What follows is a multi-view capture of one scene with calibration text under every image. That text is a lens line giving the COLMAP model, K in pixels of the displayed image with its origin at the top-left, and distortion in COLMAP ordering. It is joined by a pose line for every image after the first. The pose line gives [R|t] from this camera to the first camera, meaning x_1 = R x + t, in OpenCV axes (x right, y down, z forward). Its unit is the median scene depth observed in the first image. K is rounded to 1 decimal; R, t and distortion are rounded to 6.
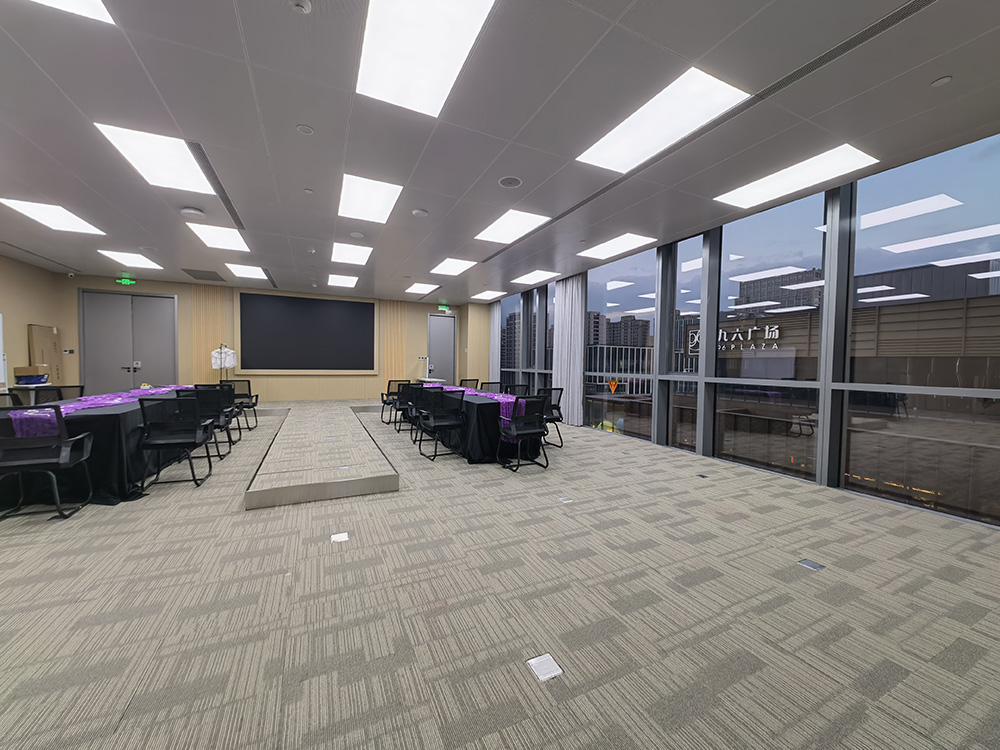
lens RADIAL K [[384.8, 0, 498.8], [0, 384.8, 378.0], [0, 0, 1]] dist [0.007992, -0.006656]
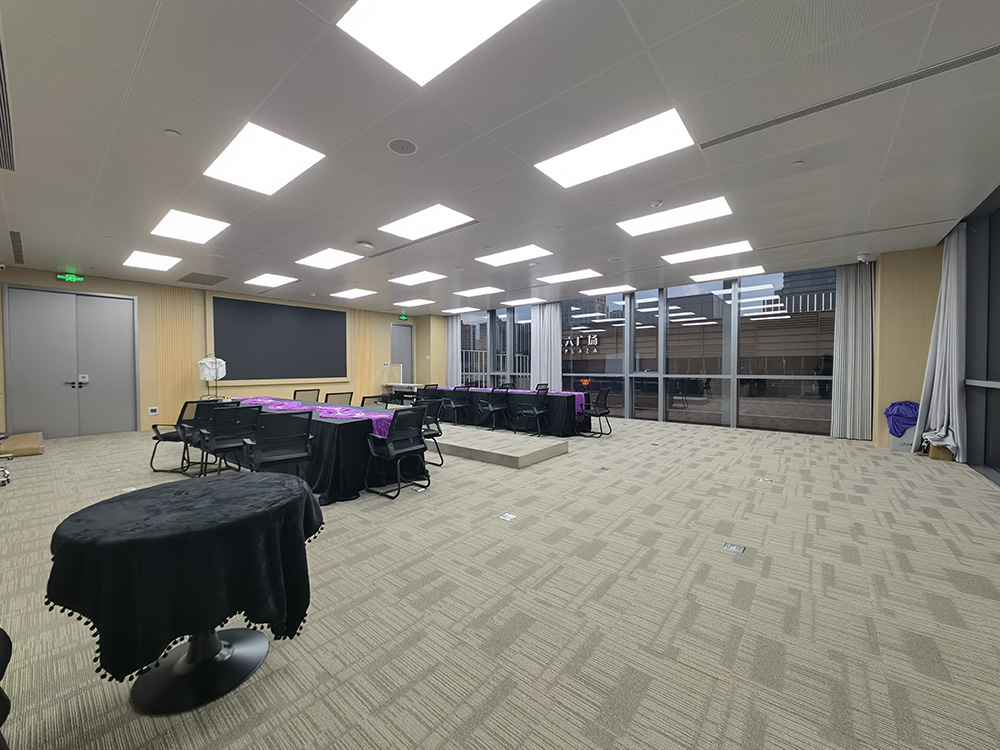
lens RADIAL K [[384.8, 0, 501.6], [0, 384.8, 374.3], [0, 0, 1]] dist [0.007992, -0.006656]
pose [[0.903901, -0.026290, 0.426933, -0.512695], [0.033641, 0.999387, -0.009684, -0.006451], [-0.426417, 0.023116, 0.904231, -0.129883]]
